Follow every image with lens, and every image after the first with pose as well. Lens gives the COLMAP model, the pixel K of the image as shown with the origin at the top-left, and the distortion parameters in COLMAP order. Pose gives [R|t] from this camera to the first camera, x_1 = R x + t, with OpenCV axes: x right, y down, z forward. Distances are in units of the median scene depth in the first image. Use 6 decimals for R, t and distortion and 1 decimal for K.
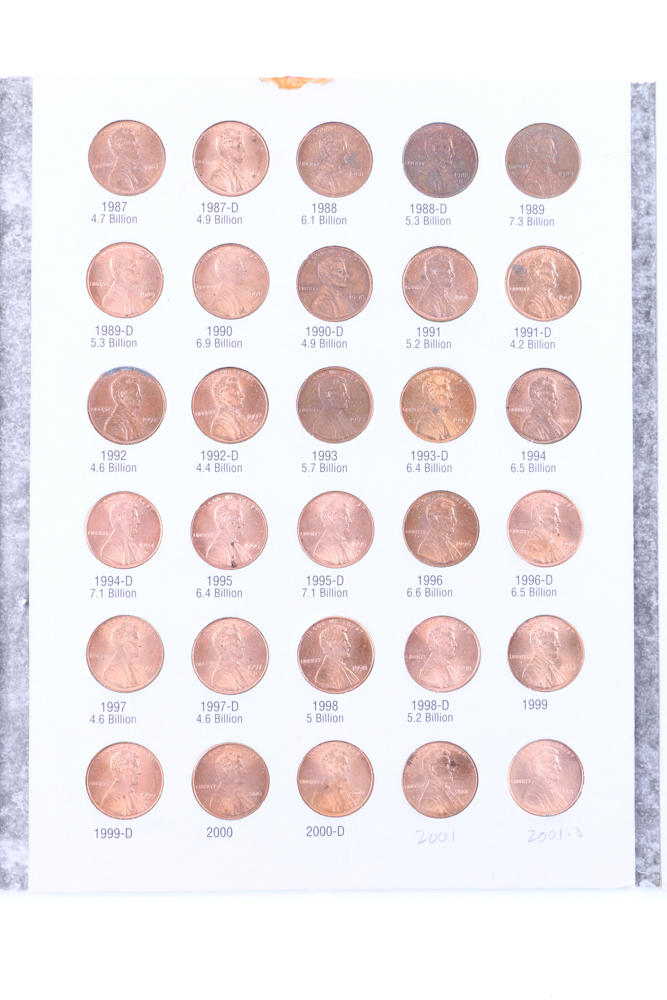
lens RADIAL K [[1547.3, 0, 336.3], [0, 1547.3, 515.3], [0, 0, 1]] dist [0.027634, 0.038384]
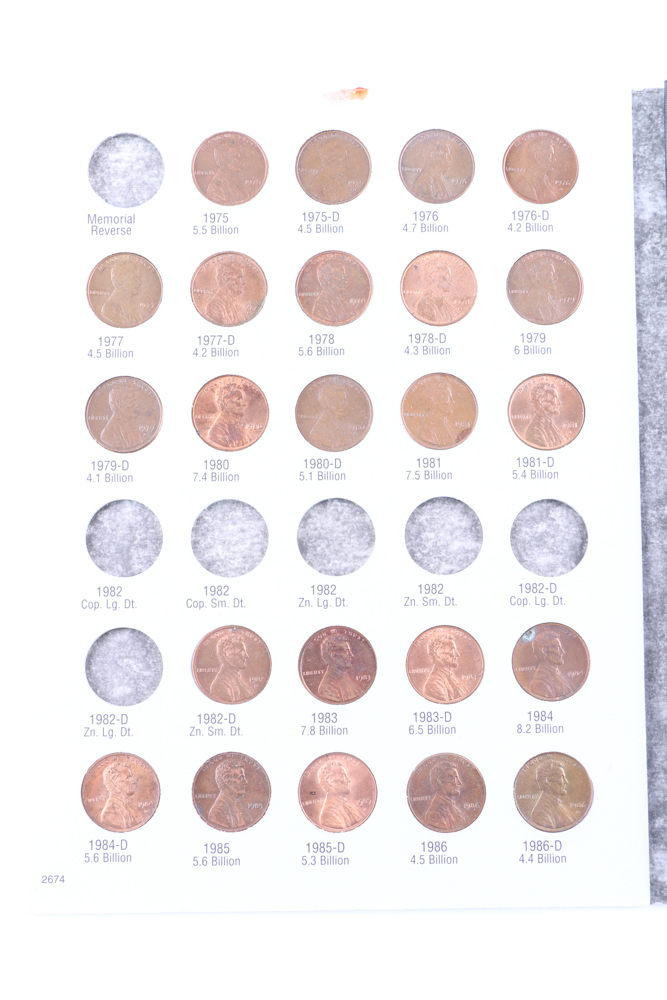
lens RADIAL K [[1554.8, 0, 331.3], [0, 1554.8, 438.8], [0, 0, 1]] dist [0.033532, 0.029840]
pose [[0.999990, 0.000025, -0.004467, -0.410597], [-0.000268, 0.998514, -0.054496, 0.001397], [0.004459, 0.054497, 0.998504, -0.004827]]
